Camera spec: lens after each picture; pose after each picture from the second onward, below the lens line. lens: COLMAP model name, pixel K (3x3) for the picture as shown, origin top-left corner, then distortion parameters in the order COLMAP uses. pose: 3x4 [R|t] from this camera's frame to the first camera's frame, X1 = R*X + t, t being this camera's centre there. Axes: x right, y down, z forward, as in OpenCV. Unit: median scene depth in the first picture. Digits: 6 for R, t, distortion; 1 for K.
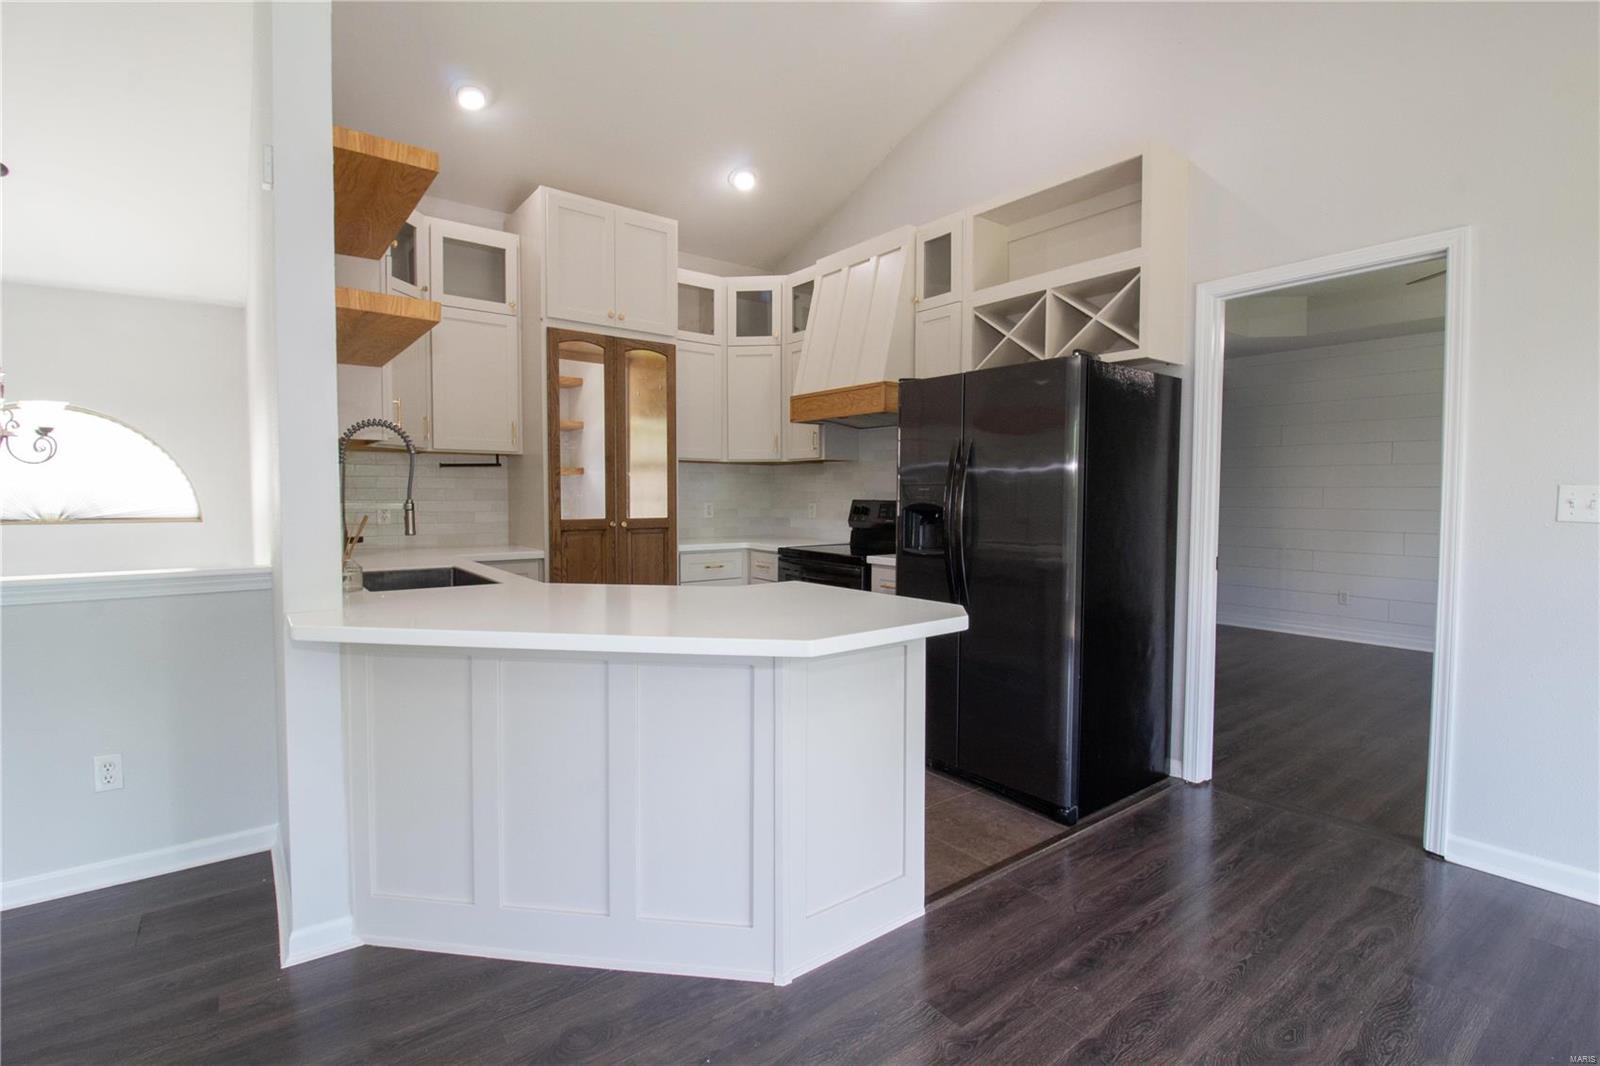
lens RADIAL K [[742.3, 0, 805.2], [0, 742.3, 526.6], [0, 0, 1]] dist [0.004139, -0.013996]
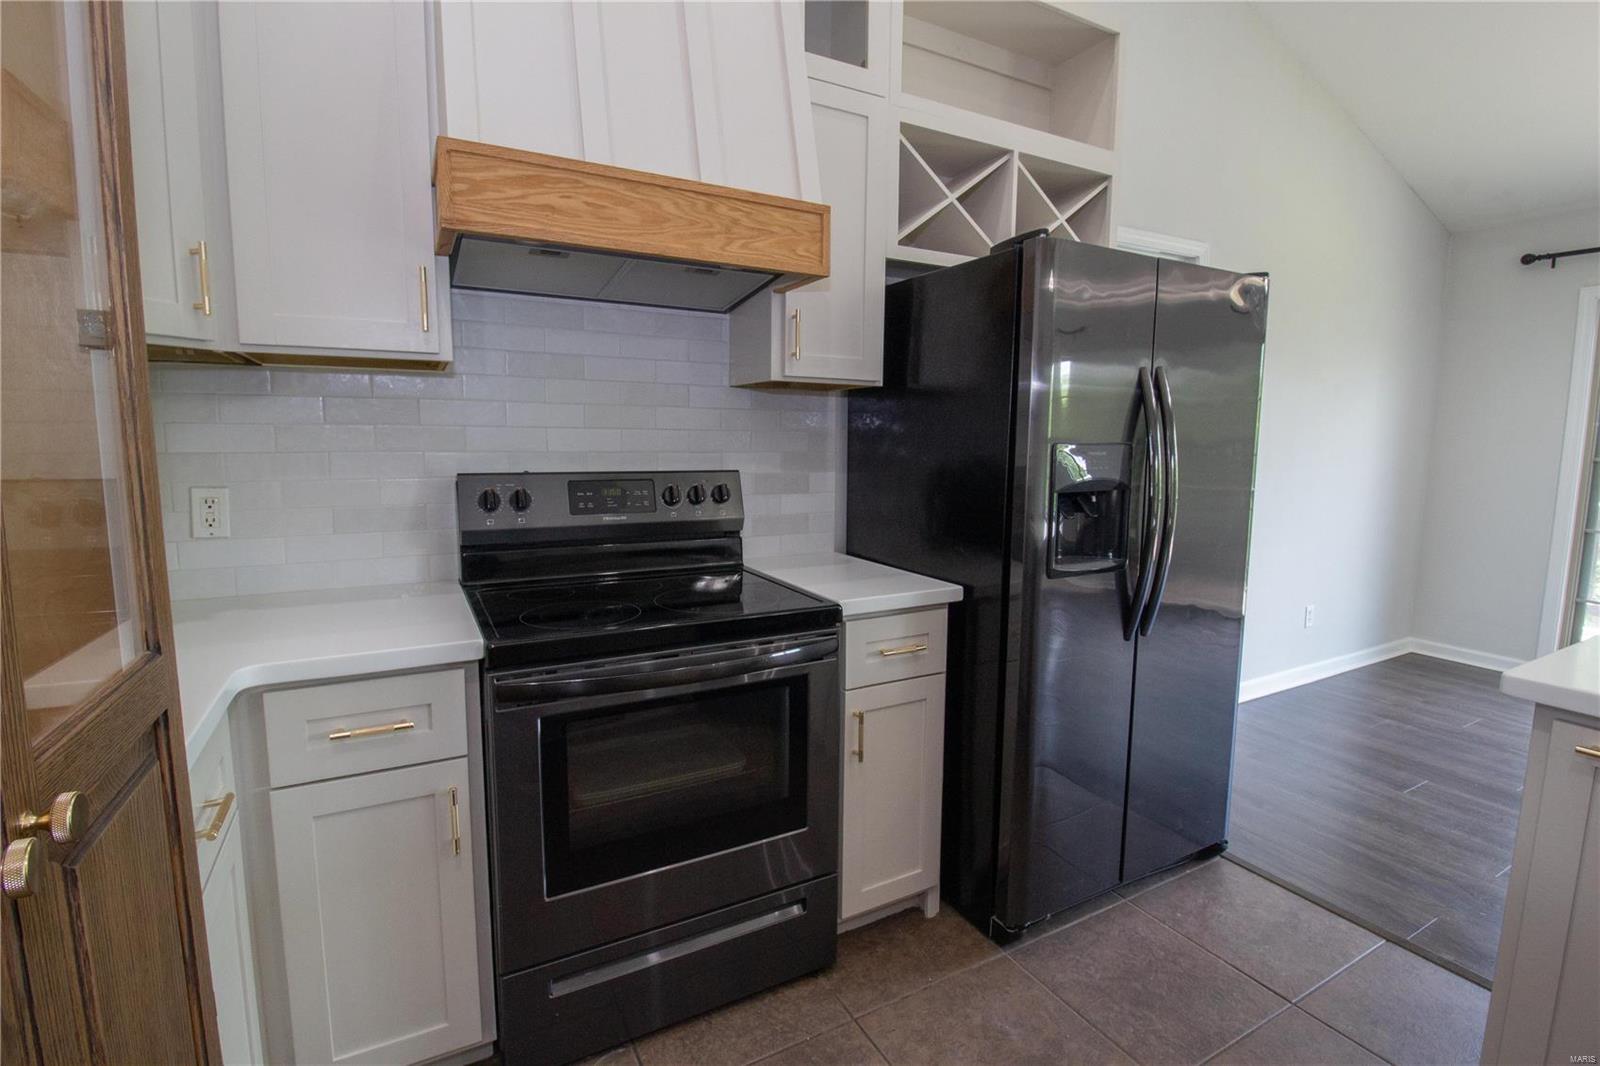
lens RADIAL K [[741.9, 0, 805.4], [0, 741.9, 523.8], [0, 0, 1]] dist [0.004441, -0.016878]
pose [[0.159919, -0.119236, 0.979902, -0.354430], [0.039034, 0.992665, 0.114419, -0.058853], [-0.986358, 0.019952, 0.163400, 0.948604]]
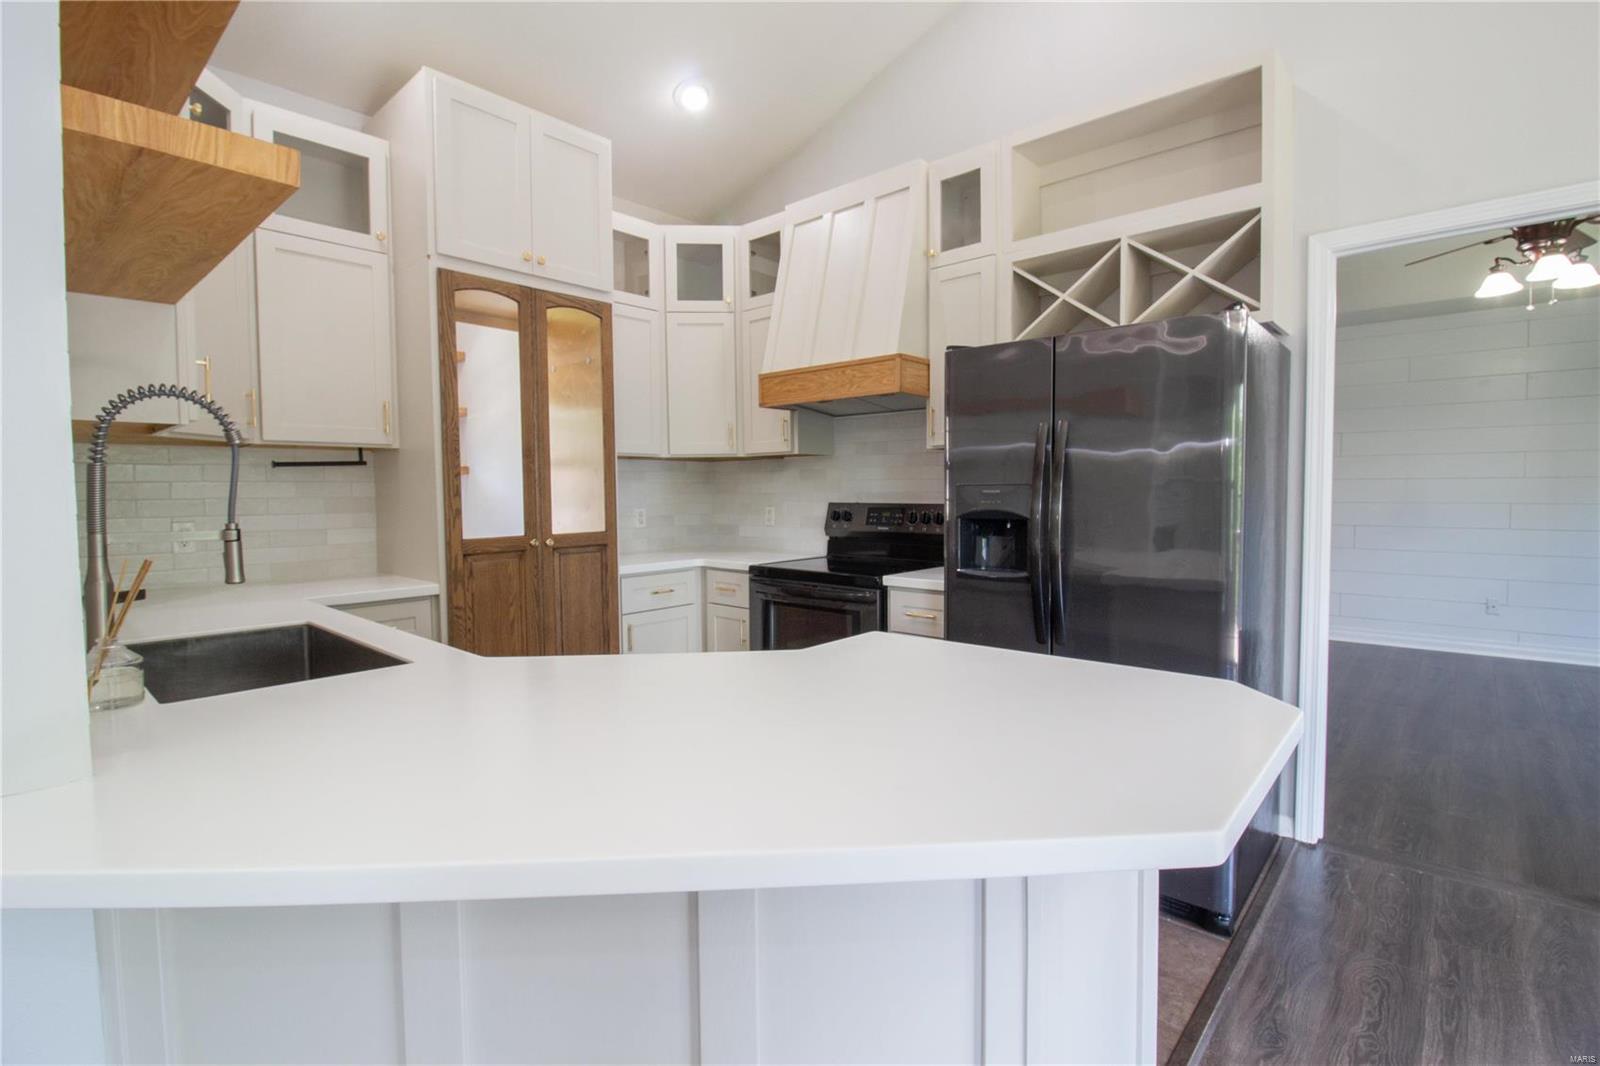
lens RADIAL K [[741.9, 0, 805.4], [0, 741.9, 523.8], [0, 0, 1]] dist [0.004441, -0.016878]
pose [[0.982937, -0.021927, 0.182633, -0.139478], [0.021739, 0.999759, 0.003030, -0.019830], [-0.182655, 0.000992, 0.983176, 0.245828]]
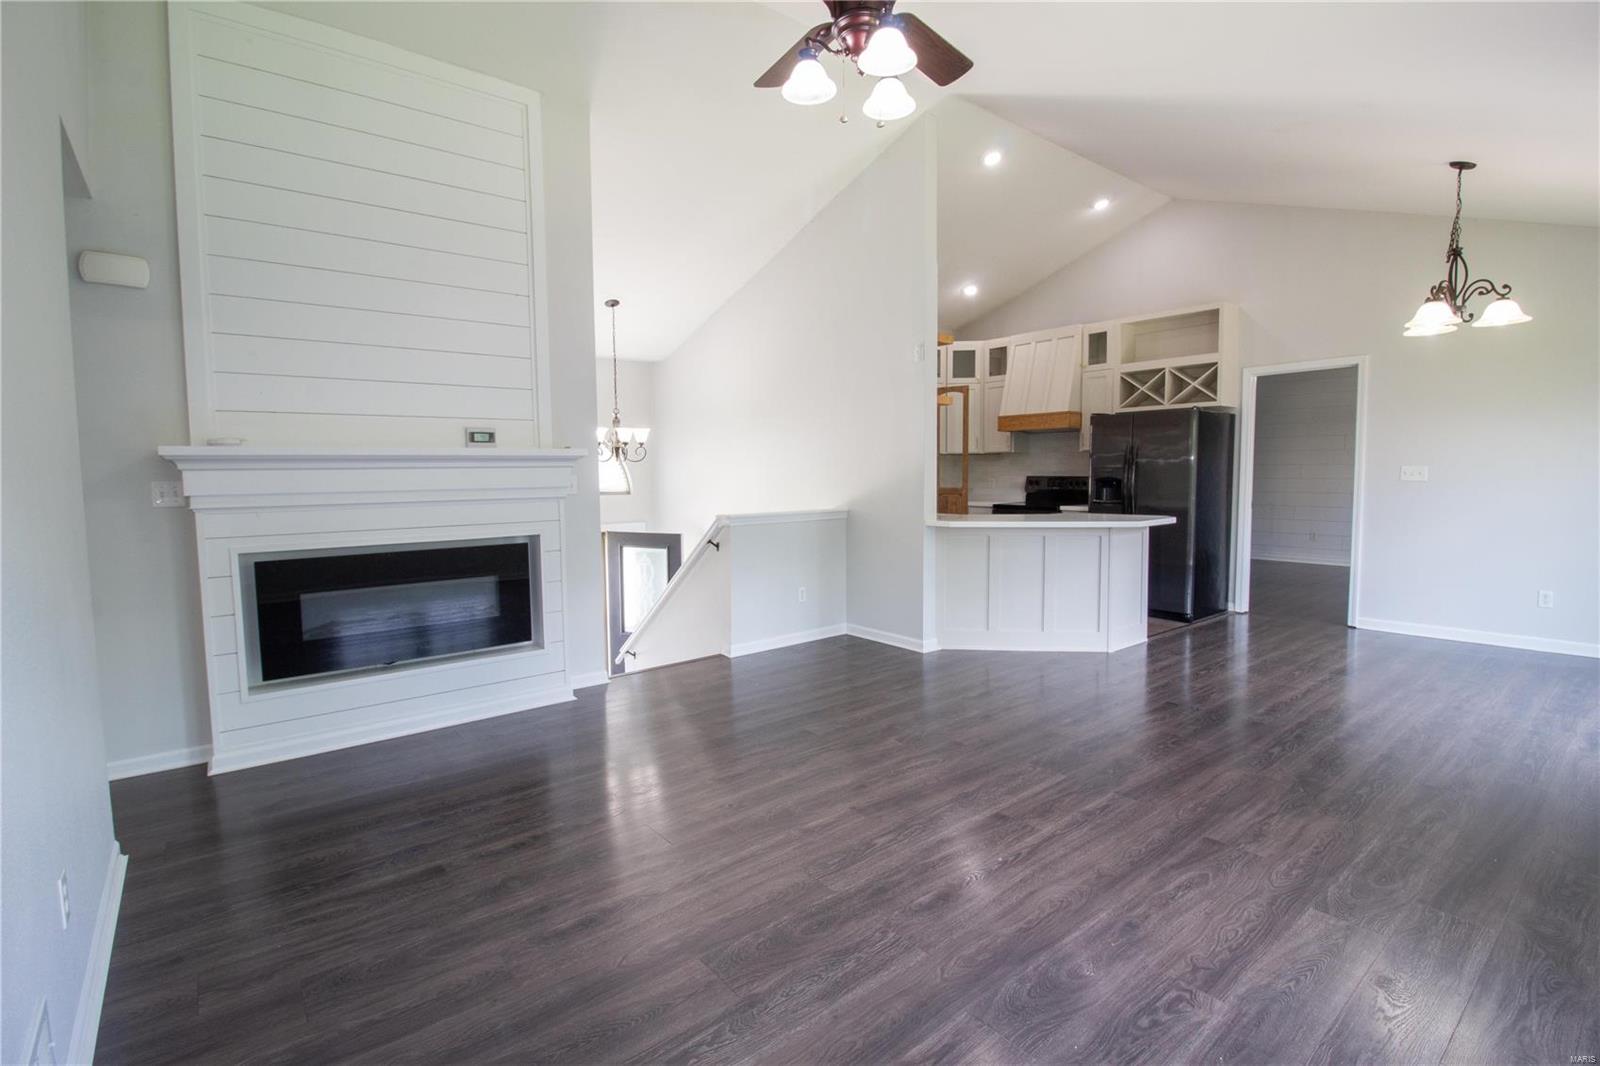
lens RADIAL K [[742.3, 0, 805.2], [0, 742.3, 526.6], [0, 0, 1]] dist [0.004139, -0.013996]
pose [[0.999597, -0.014212, 0.024586, -0.598364], [0.013495, 0.999486, 0.029071, 0.027832], [-0.024987, -0.028728, 0.999275, -0.834396]]
